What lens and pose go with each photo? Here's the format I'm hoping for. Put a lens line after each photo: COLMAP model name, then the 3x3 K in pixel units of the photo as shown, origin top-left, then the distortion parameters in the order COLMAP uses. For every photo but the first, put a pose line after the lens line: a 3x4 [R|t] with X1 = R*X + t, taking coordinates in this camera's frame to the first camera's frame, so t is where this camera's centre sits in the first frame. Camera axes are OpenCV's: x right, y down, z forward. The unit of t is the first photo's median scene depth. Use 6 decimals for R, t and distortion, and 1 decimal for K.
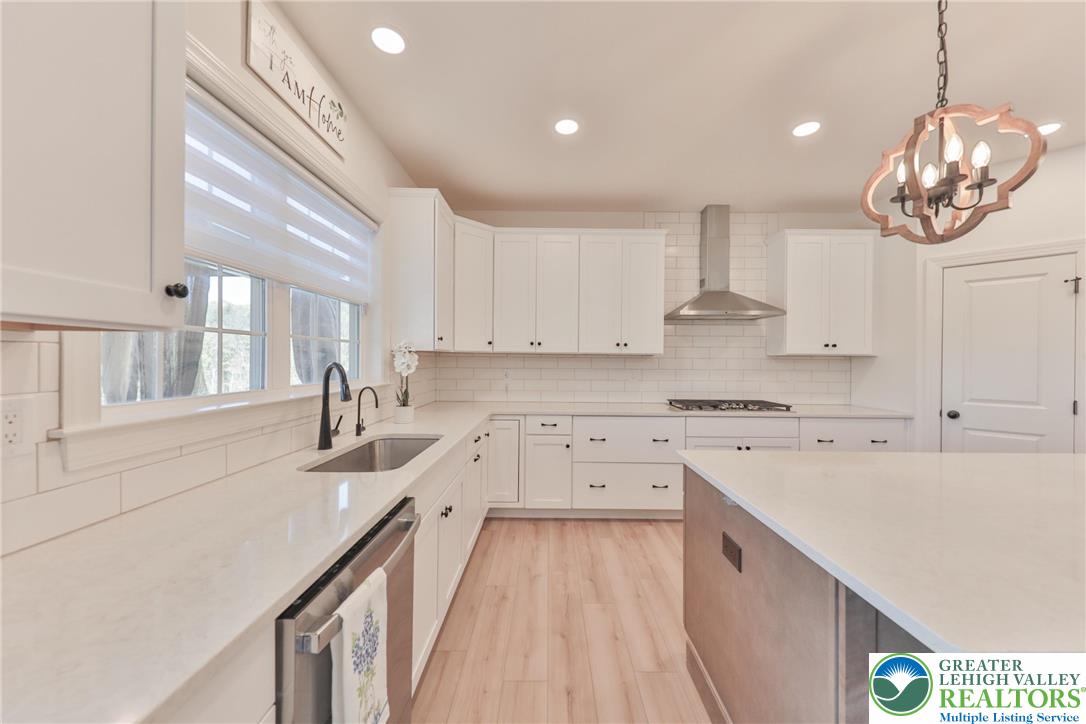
lens RADIAL K [[383.4, 0, 551.7], [0, 383.4, 359.2], [0, 0, 1]] dist [0.007390, -0.000132]
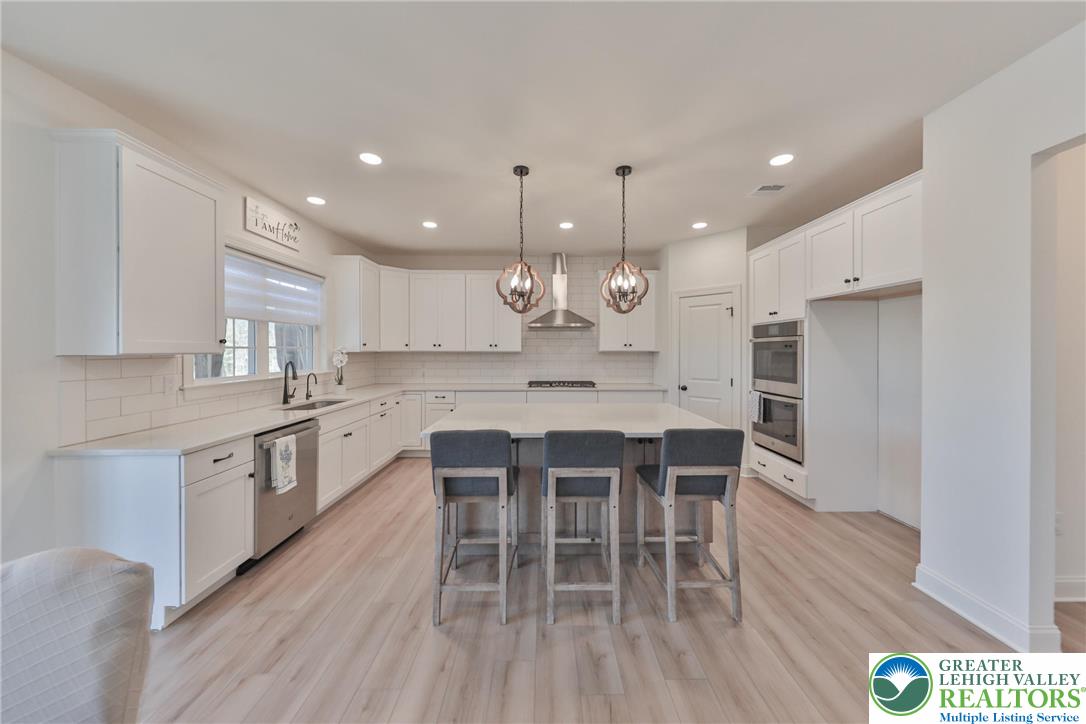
lens RADIAL K [[371.7, 0, 547.9], [0, 371.7, 349.8], [0, 0, 1]] dist [0.013682, -0.000083]
pose [[0.999964, -0.007588, 0.003811, 0.526399], [0.007581, 0.999969, 0.001896, -0.029626], [-0.003825, -0.001867, 0.999991, -0.654189]]
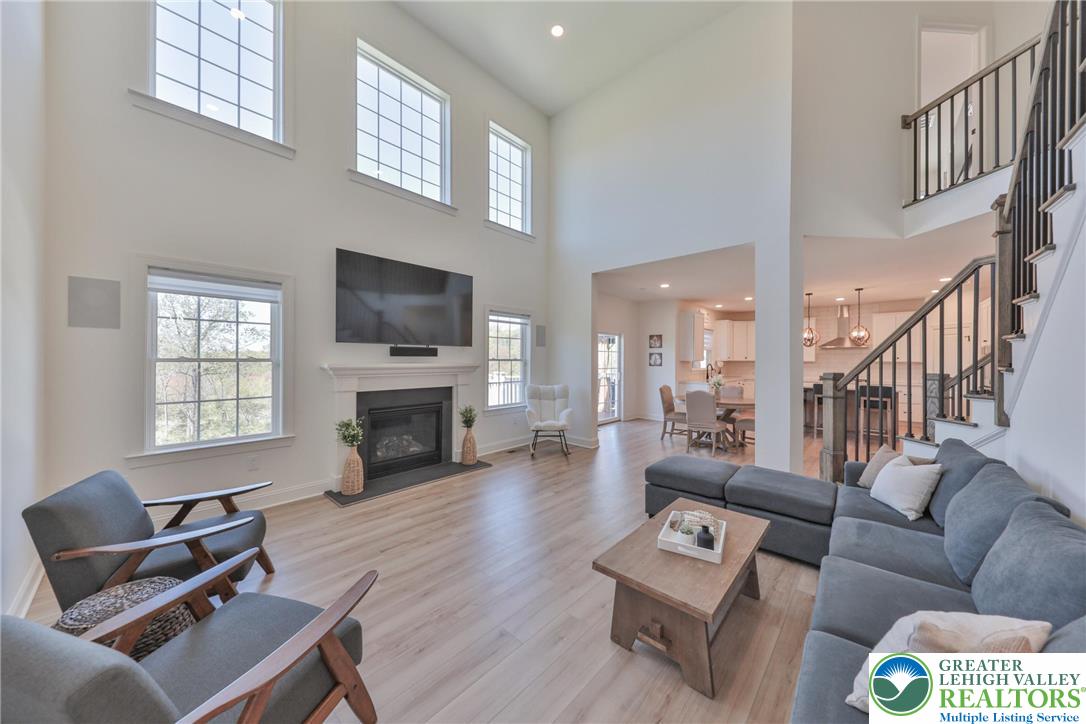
lens RADIAL K [[371.7, 0, 545.5], [0, 371.7, 353.7], [0, 0, 1]] dist [0.015272, 0.000000]
pose [[0.743393, -0.010187, -0.668777, 0.892128], [-0.000094, 0.999882, -0.015336, -0.038771], [0.668855, 0.011464, 0.743305, -3.184993]]
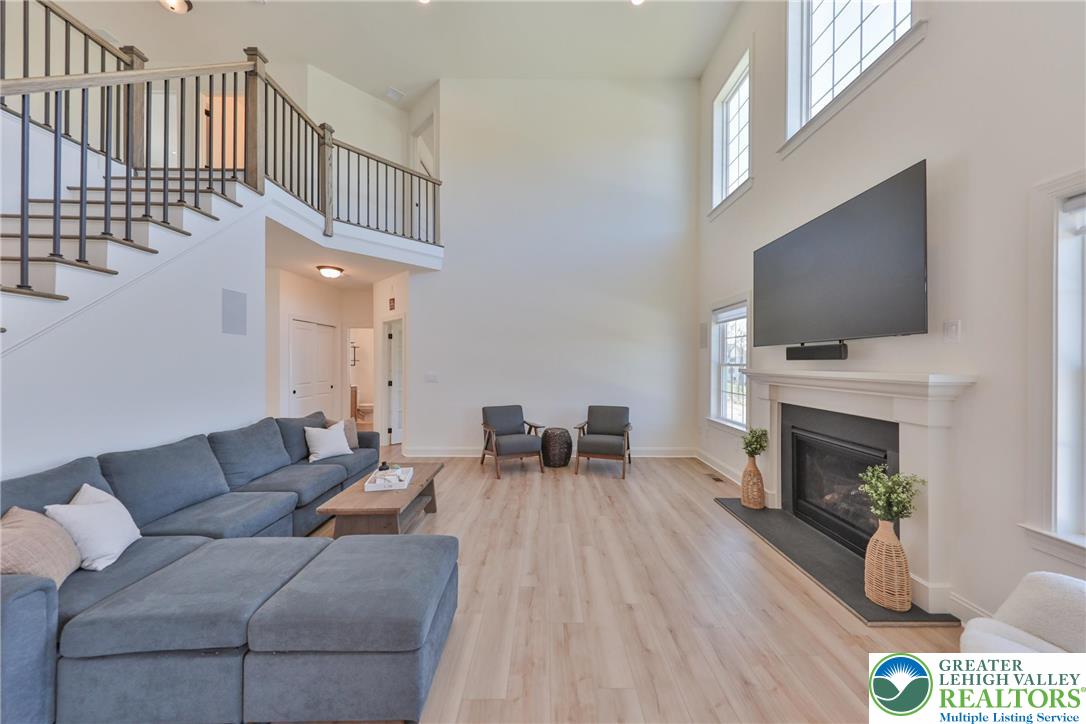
lens RADIAL K [[370.3, 0, 547.3], [0, 370.3, 365.4], [0, 0, 1]] dist [0.002658, 0.000066]
pose [[-0.999929, -0.010995, -0.004639, 0.089738], [-0.011009, 0.999935, 0.003084, -0.031175], [0.004605, 0.003135, -0.999984, -1.168758]]
